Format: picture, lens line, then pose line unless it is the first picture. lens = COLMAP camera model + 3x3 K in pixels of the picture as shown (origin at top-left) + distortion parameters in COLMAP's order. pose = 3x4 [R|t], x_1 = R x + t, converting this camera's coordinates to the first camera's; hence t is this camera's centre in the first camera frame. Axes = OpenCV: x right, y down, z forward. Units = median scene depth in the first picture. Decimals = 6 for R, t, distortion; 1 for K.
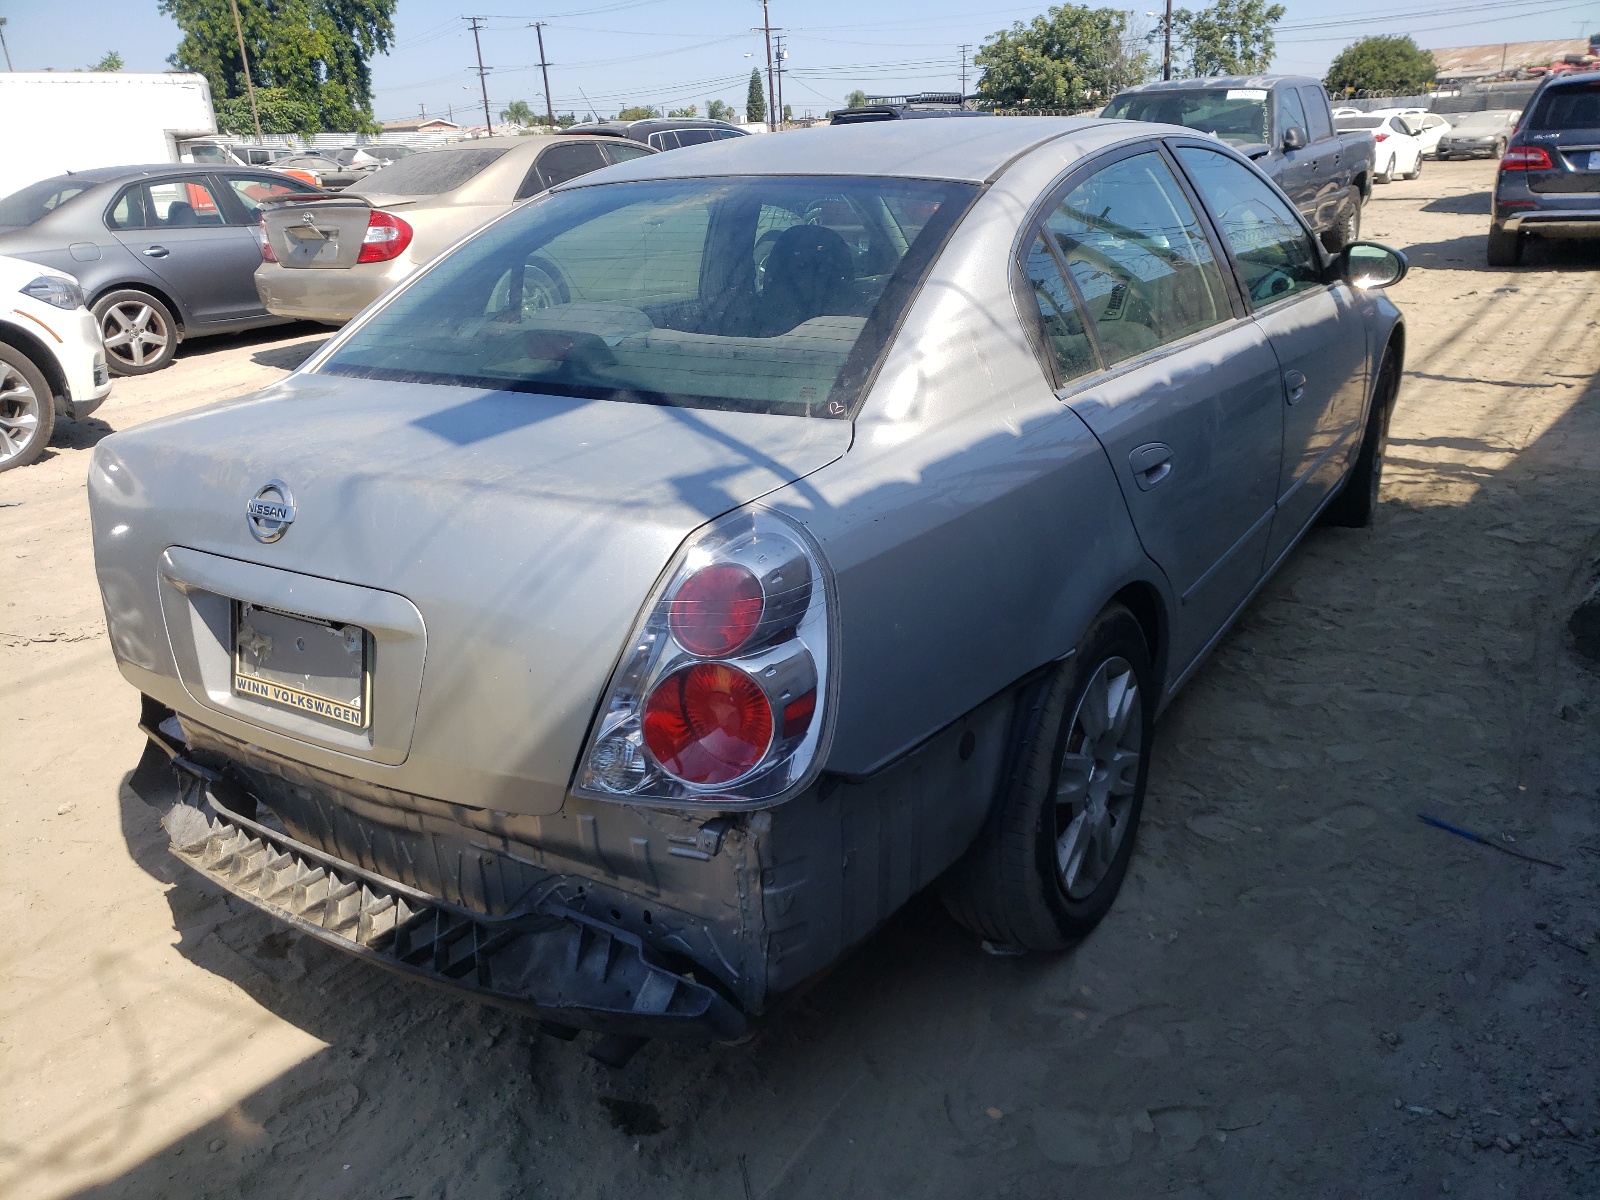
lens RADIAL K [[1284.4, 0, 800.0], [0, 1284.4, 600.0], [0, 0, 1]] dist [0.075292, 0.000487]
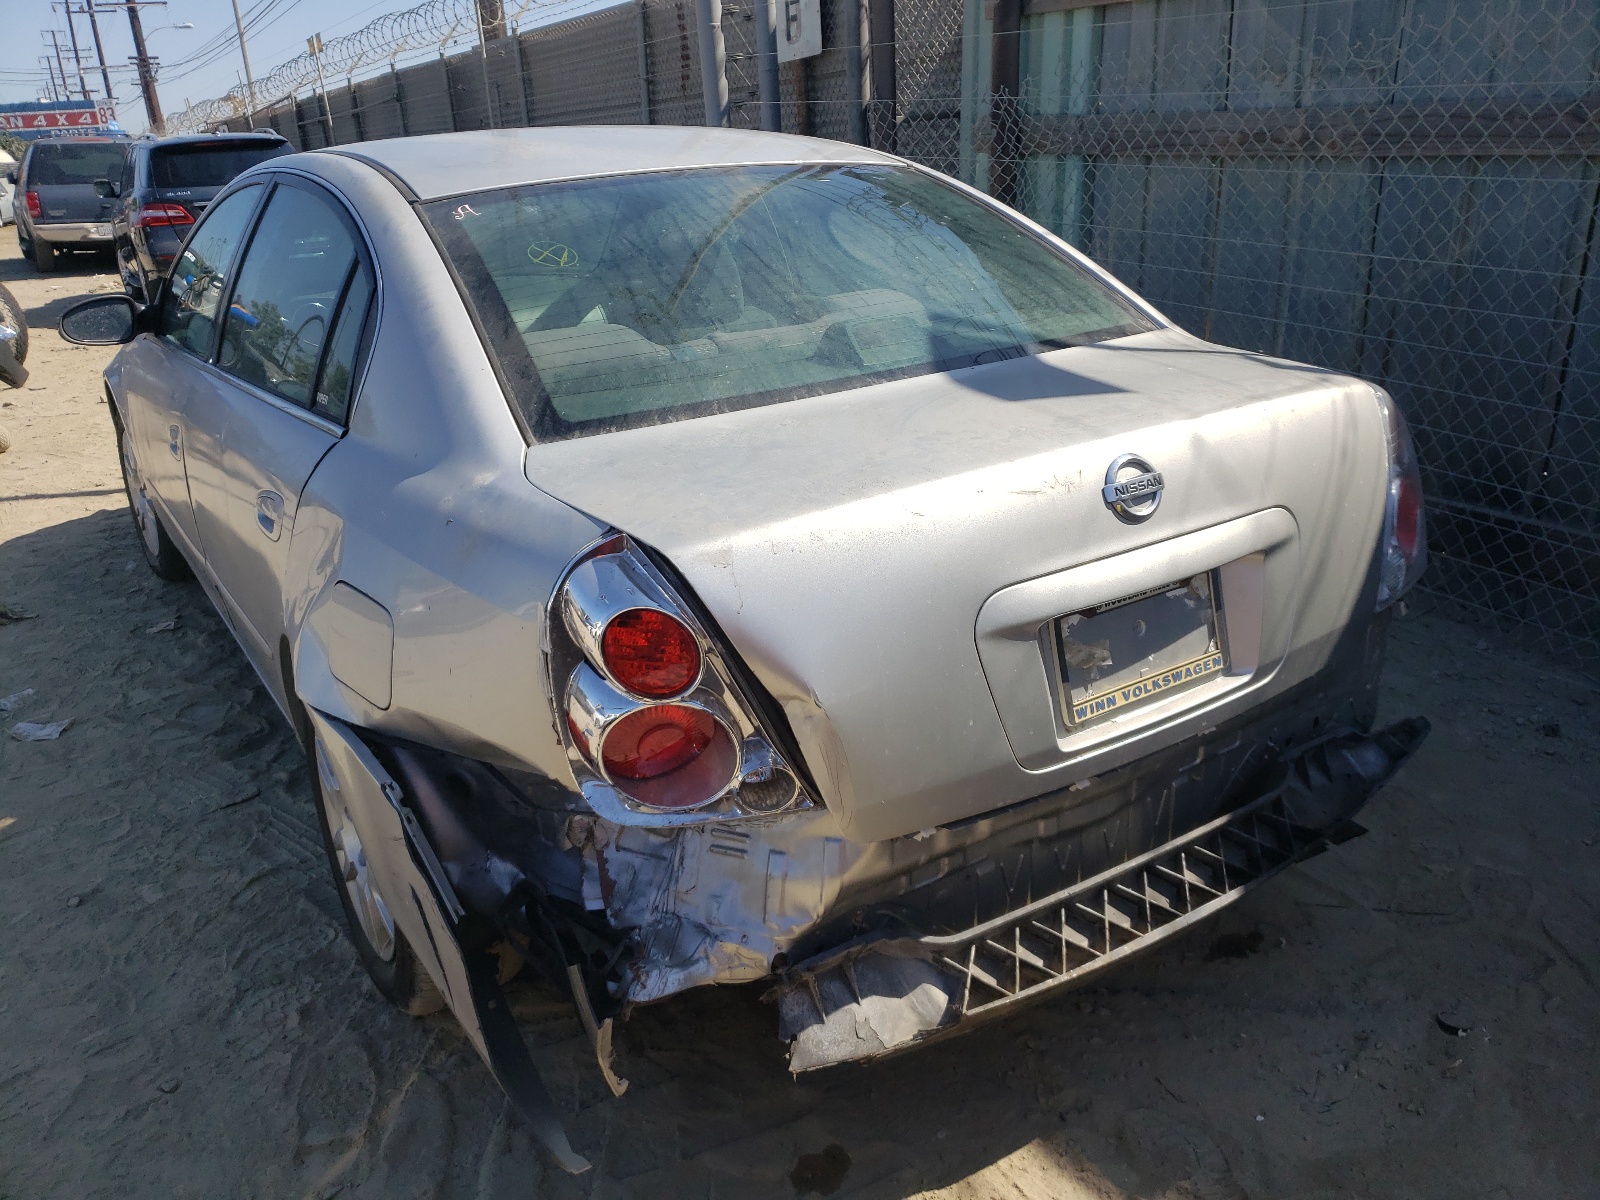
lens RADIAL K [[1284.4, 0, 800.0], [0, 1284.4, 600.0], [0, 0, 1]] dist [0.075292, 0.000487]
pose [[0.366347, -0.284272, 0.885990, -1.249538], [0.334834, 0.928676, 0.159518, -0.205061], [-0.868145, 0.238221, 0.435402, 0.792196]]
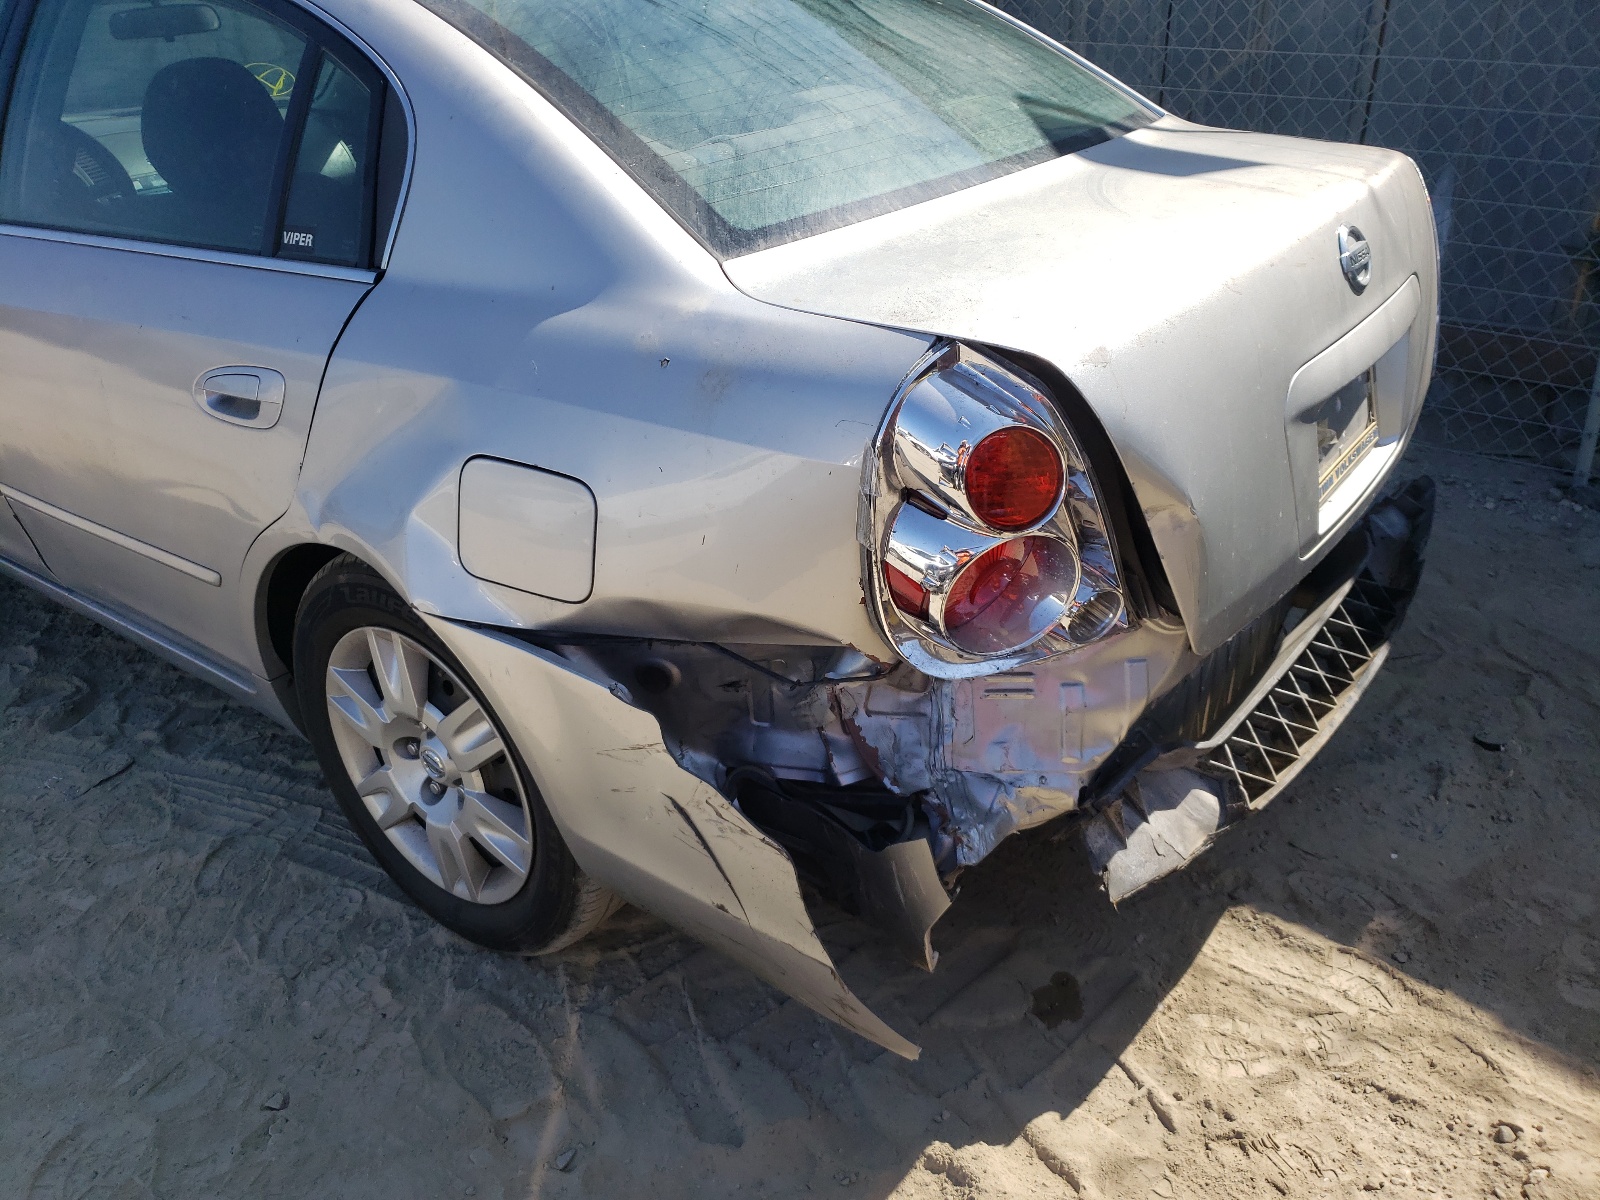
lens RADIAL K [[1284.4, 0, 800.0], [0, 1284.4, 600.0], [0, 0, 1]] dist [0.075292, 0.000487]
pose [[0.020893, -0.400401, 0.916102, -1.259418], [0.370282, 0.854240, 0.364919, -0.312693], [-0.928685, 0.331591, 0.166109, 1.212396]]
